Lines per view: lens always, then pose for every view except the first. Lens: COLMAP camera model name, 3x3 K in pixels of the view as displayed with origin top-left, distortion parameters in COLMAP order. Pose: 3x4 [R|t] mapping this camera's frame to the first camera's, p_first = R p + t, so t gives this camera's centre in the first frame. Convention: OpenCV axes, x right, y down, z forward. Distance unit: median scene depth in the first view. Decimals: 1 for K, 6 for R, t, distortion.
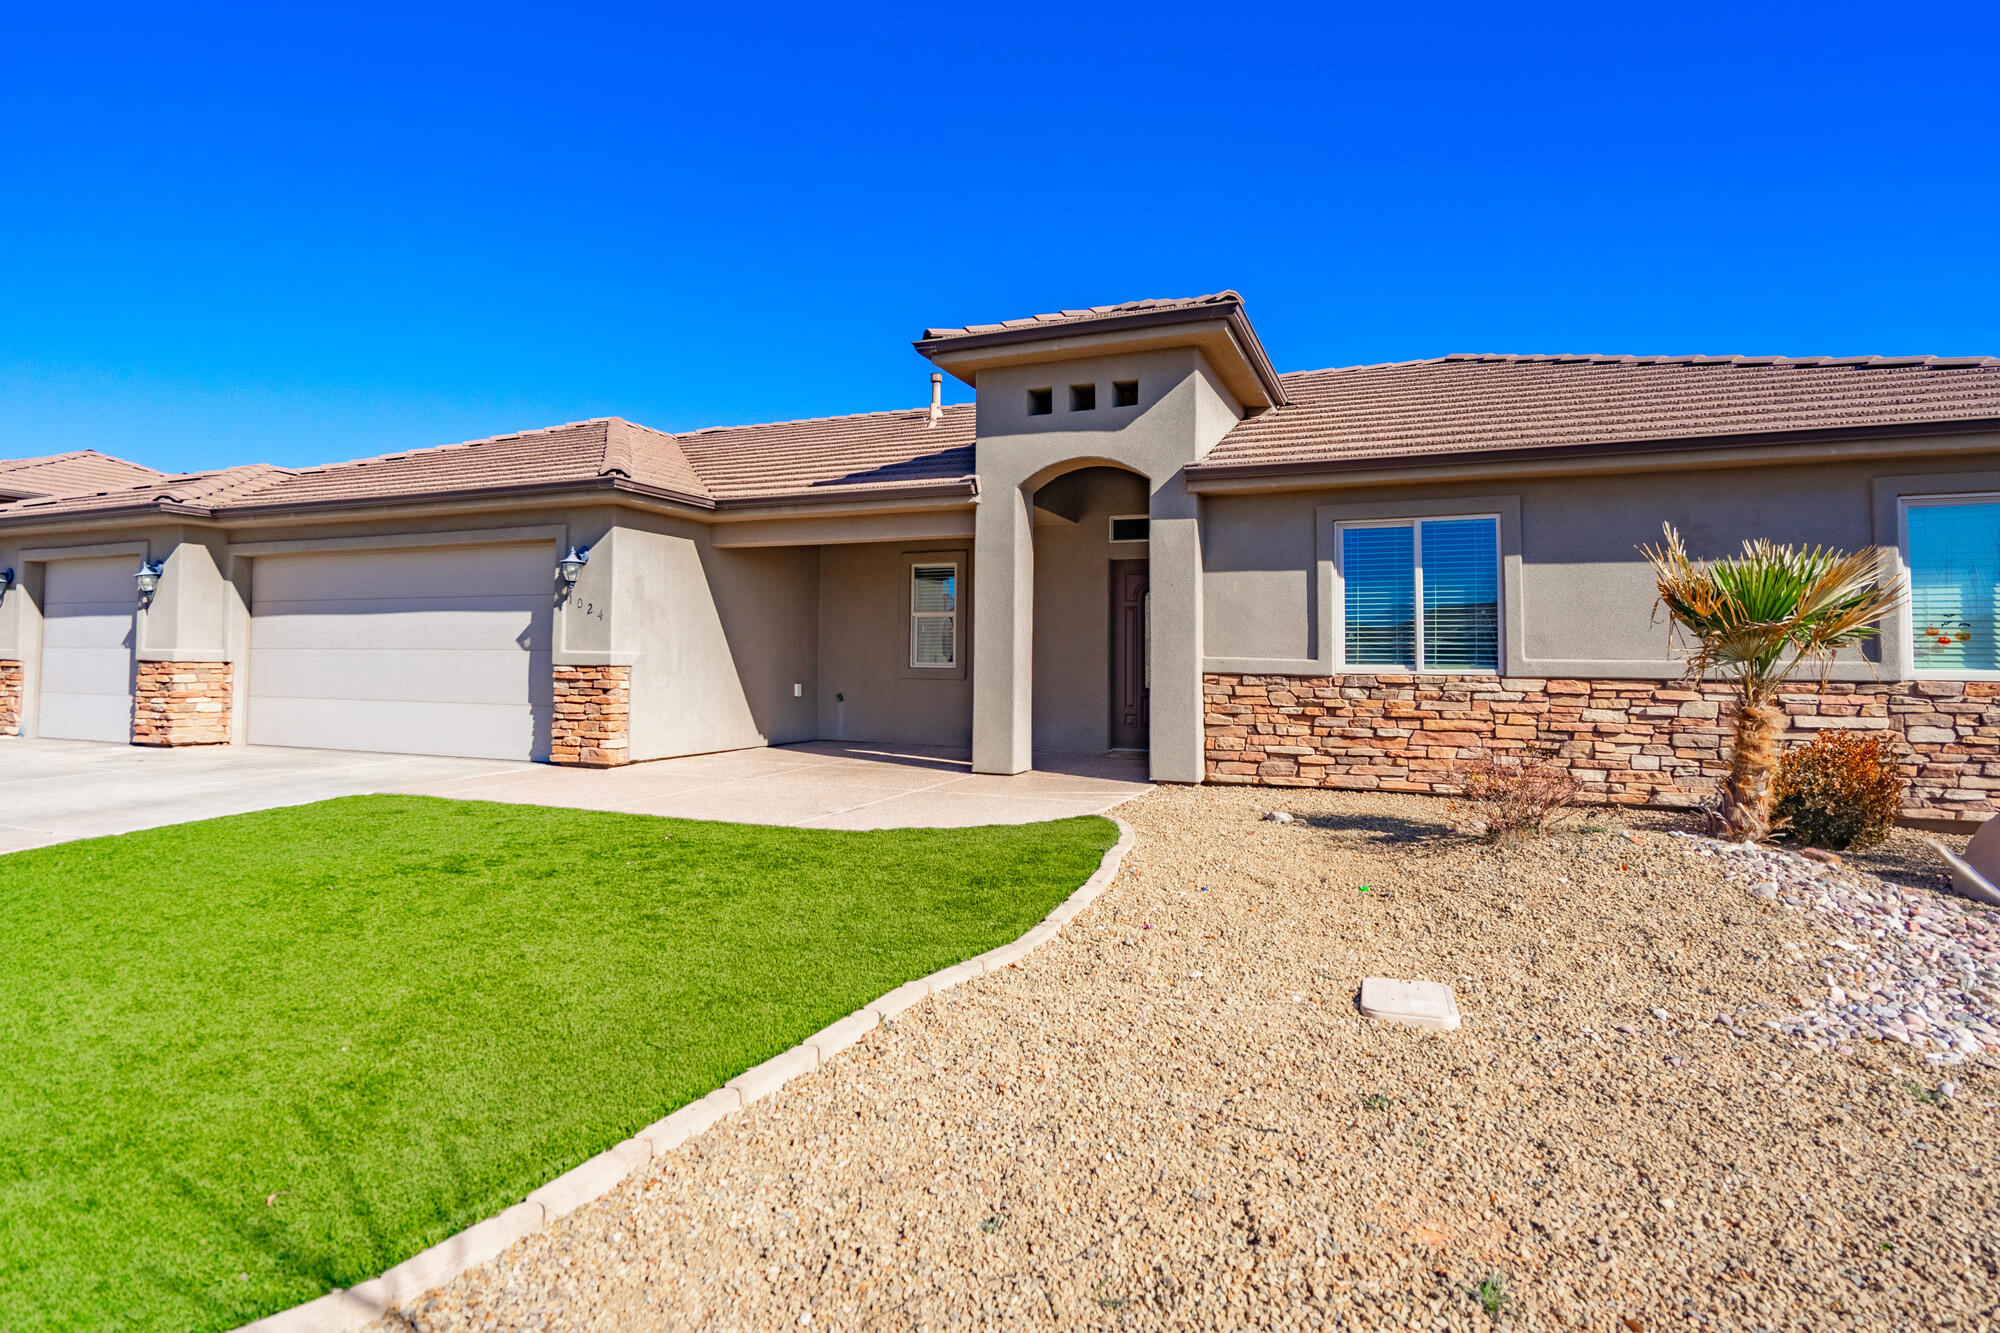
lens RADIAL K [[945.8, 0, 1008.5], [0, 945.8, 620.7], [0, 0, 1]] dist [0.000873, -0.000001]
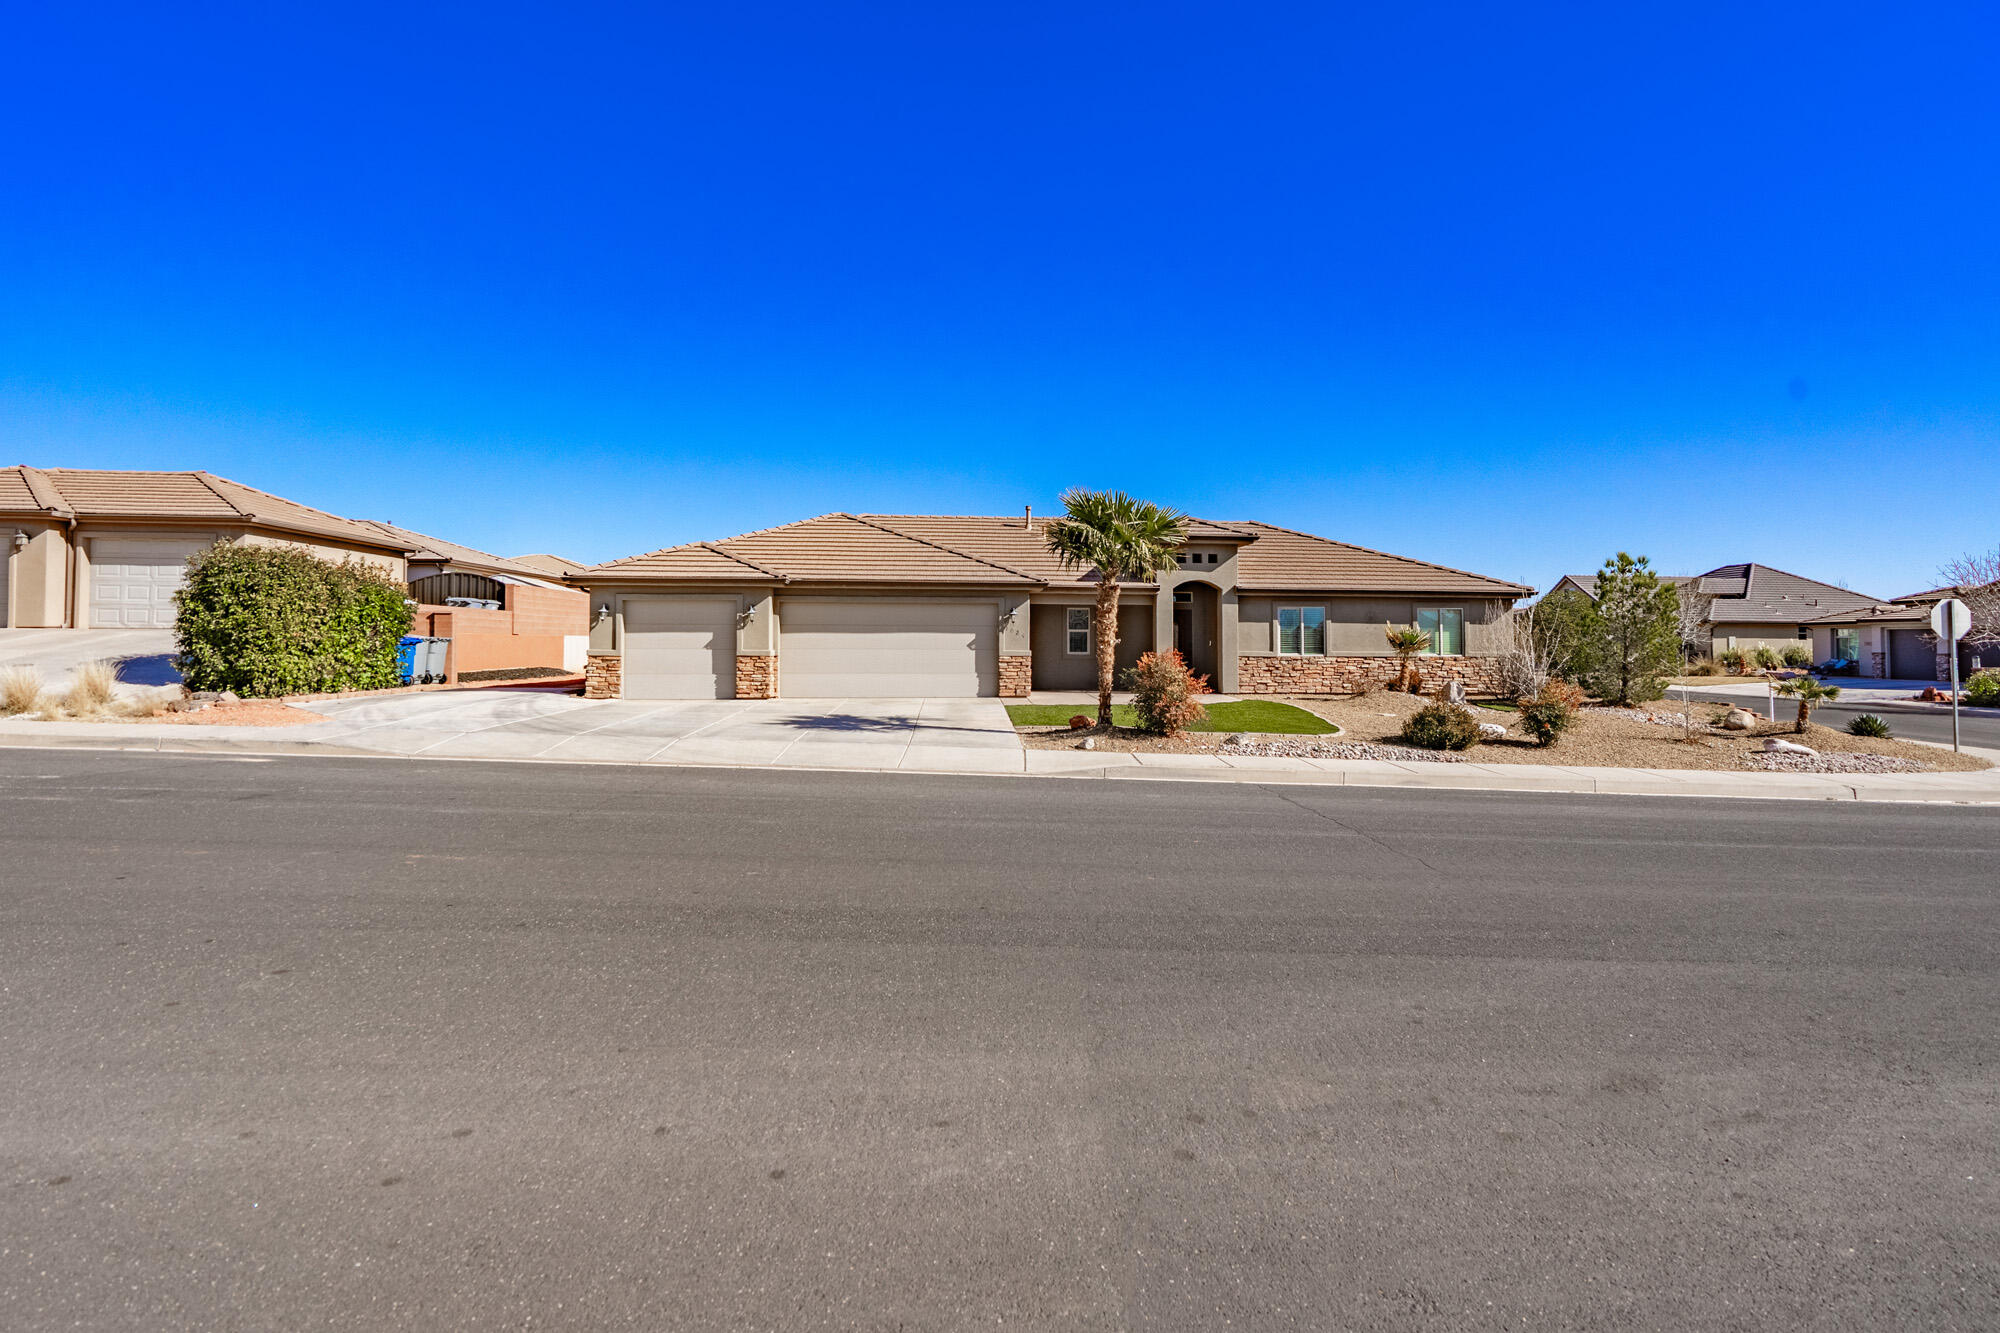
lens RADIAL K [[951.6, 0, 994.6], [0, 951.6, 620.9], [0, 0, 1]] dist [0.002754, 0.000391]
pose [[0.907884, 0.003715, 0.419205, -1.737738], [-0.013320, 0.999711, 0.019989, -0.105346], [-0.419010, -0.023731, 0.907671, -1.381973]]
